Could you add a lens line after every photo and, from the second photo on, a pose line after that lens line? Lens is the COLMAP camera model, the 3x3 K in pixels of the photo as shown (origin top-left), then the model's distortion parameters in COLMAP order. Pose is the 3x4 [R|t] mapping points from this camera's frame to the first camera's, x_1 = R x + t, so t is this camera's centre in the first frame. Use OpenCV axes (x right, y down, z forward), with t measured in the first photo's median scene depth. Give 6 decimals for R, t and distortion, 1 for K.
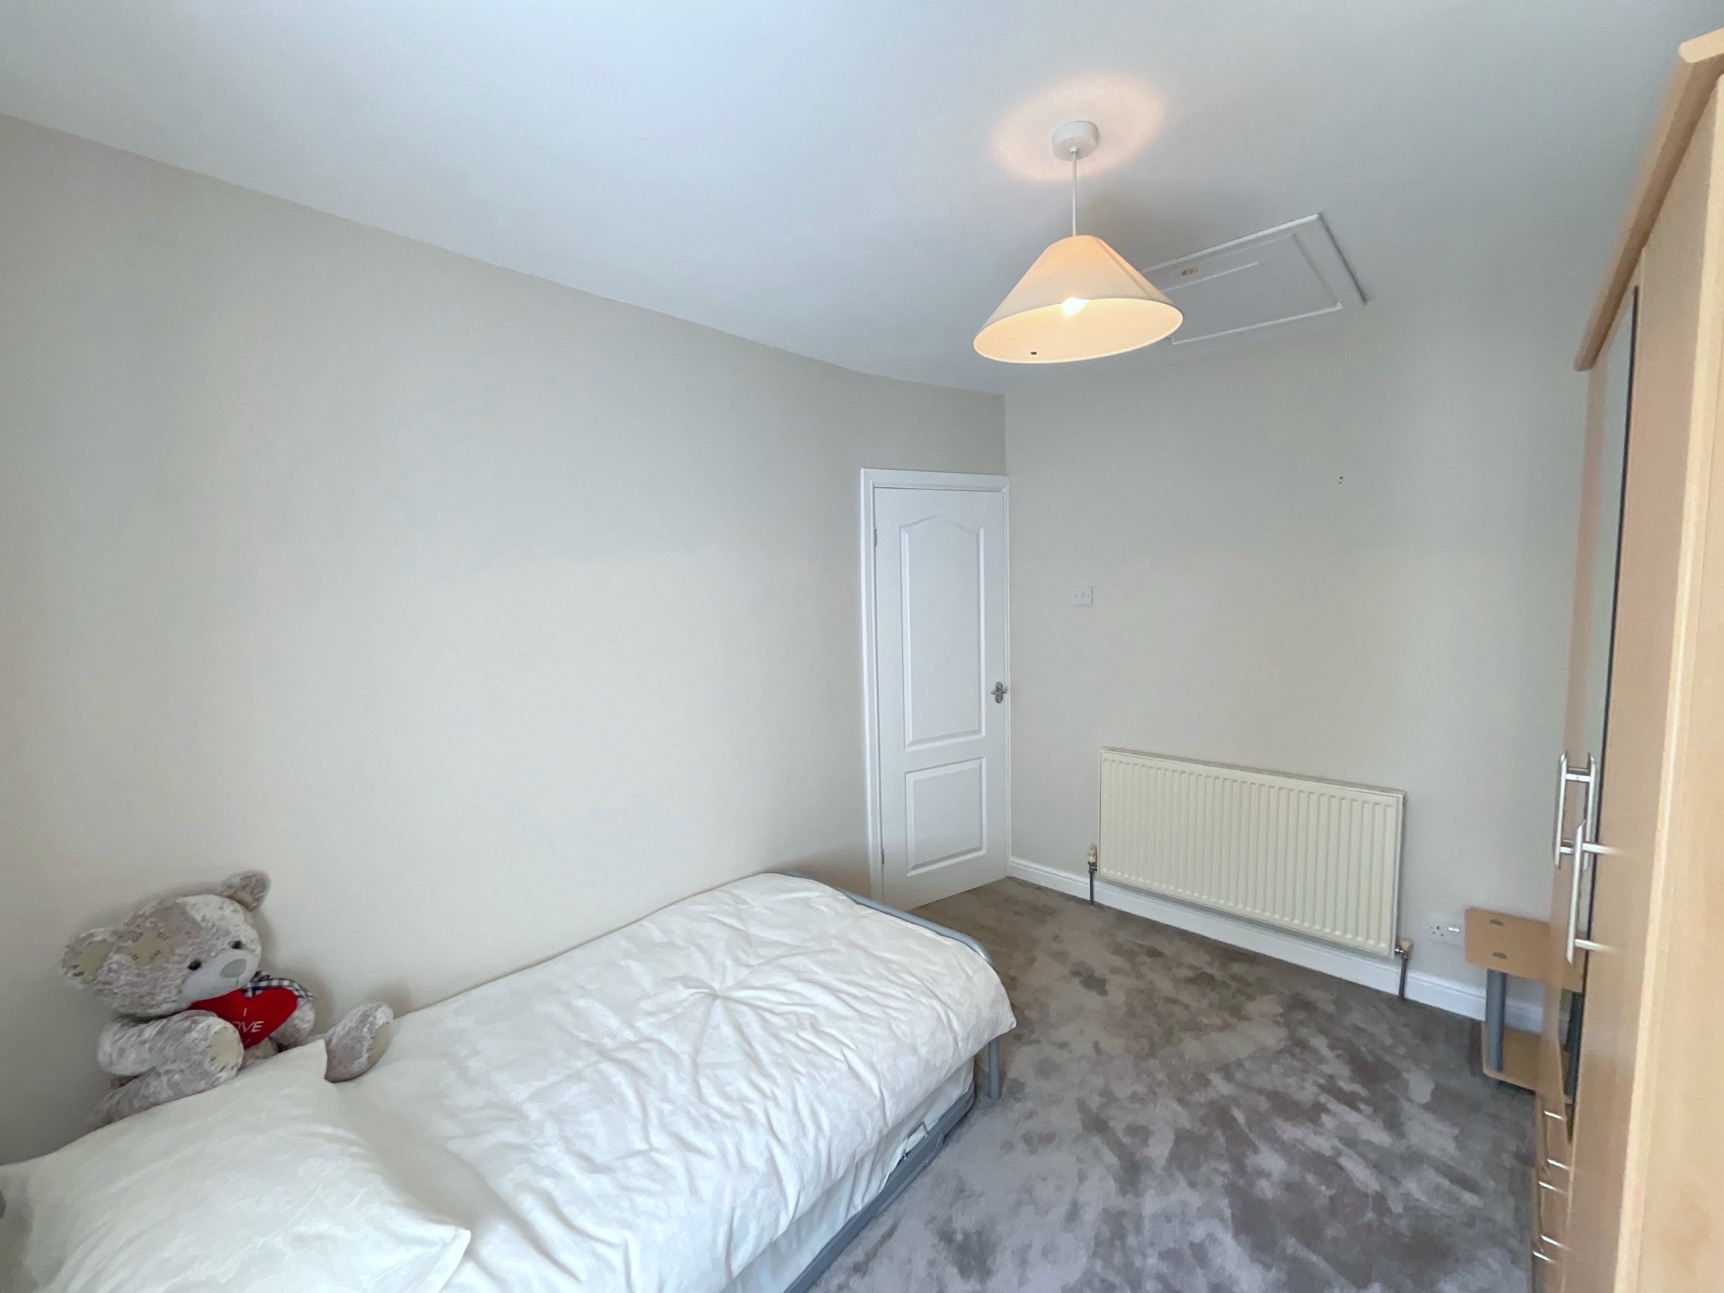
lens RADIAL K [[692.5, 0, 857.7], [0, 692.5, 656.3], [0, 0, 1]] dist [0.000492, 0.000095]
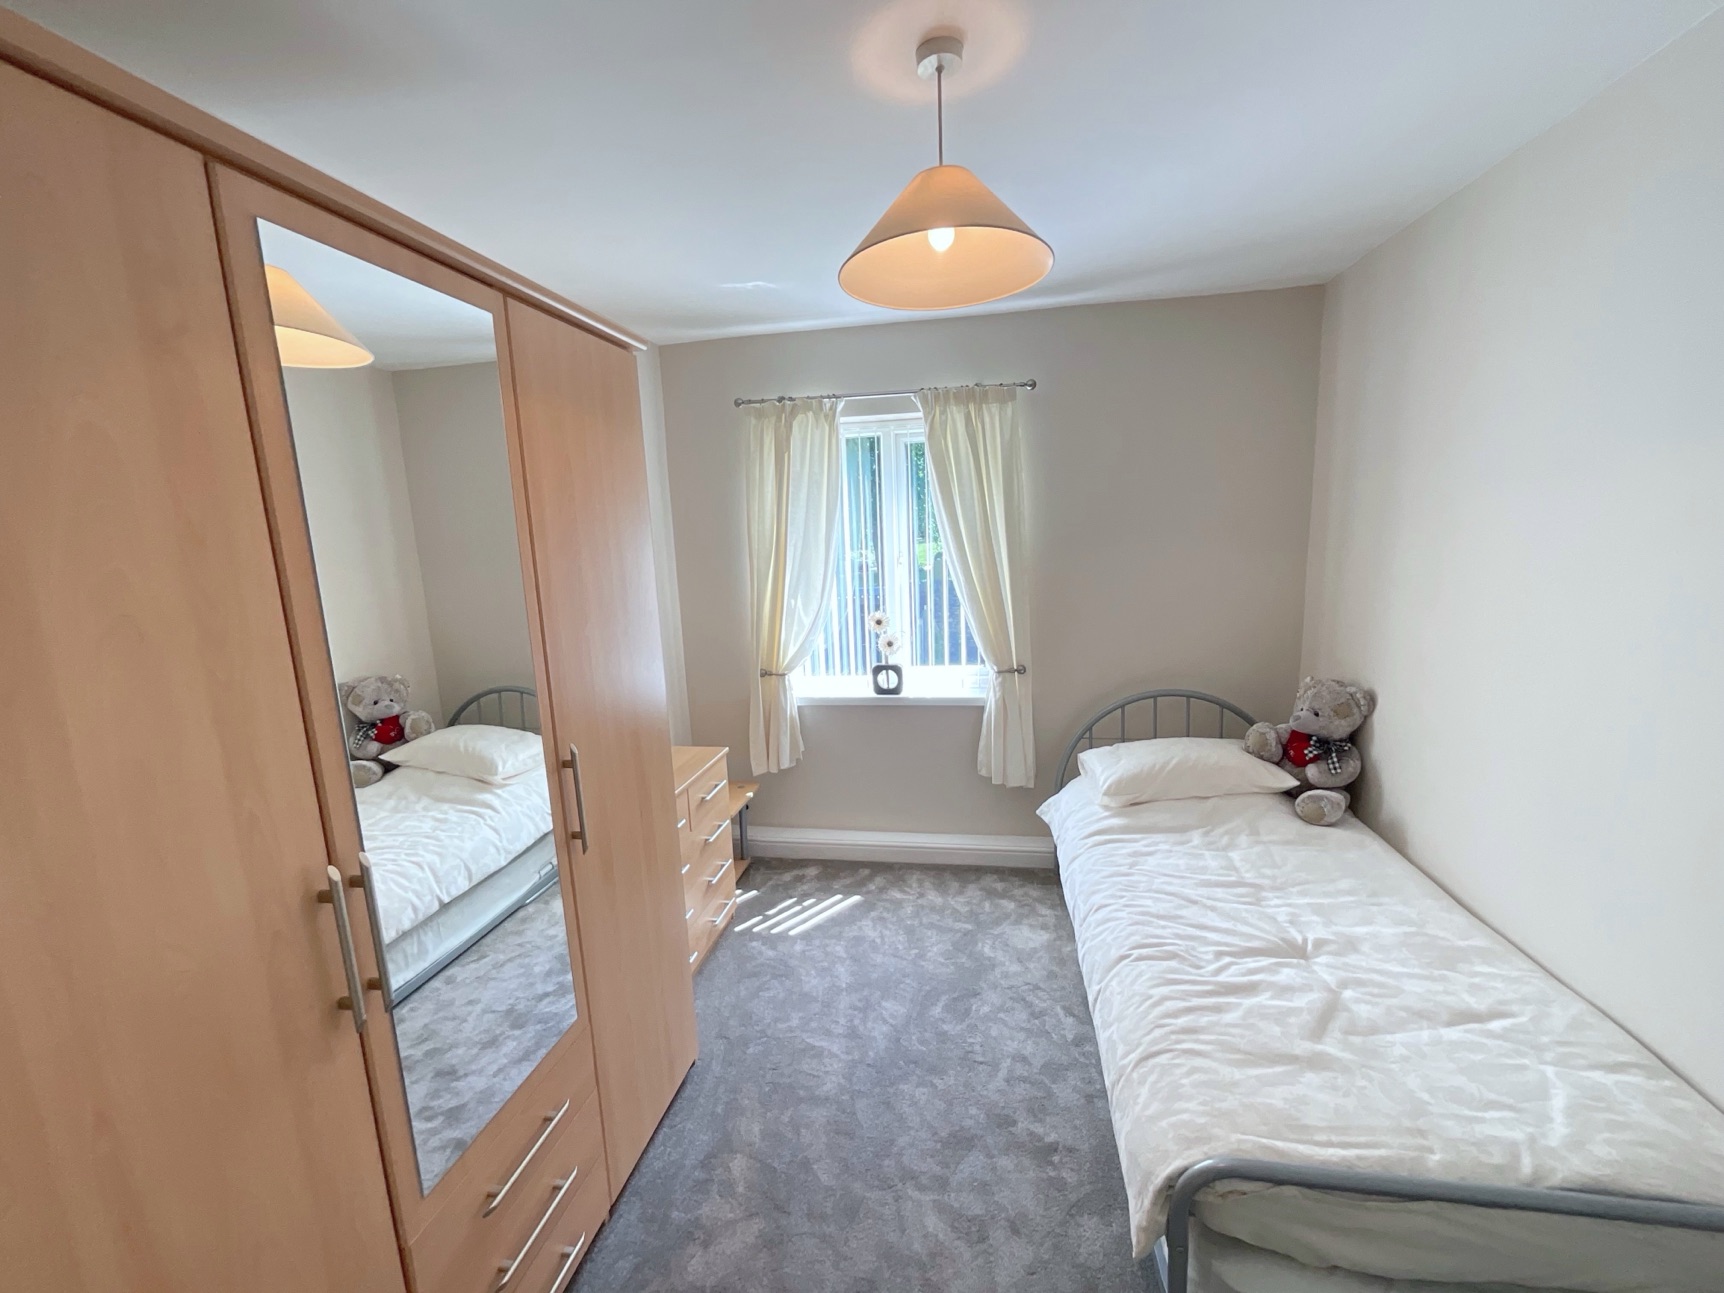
lens RADIAL K [[700.6, 0, 862.0], [0, 700.6, 646.5], [0, 0, 1]] dist [0.001104, 0.000182]
pose [[-0.837644, 0.146243, -0.526274, 0.882977], [0.001807, 0.964228, 0.265068, -0.198402], [0.546213, 0.221082, -0.807944, 1.615576]]
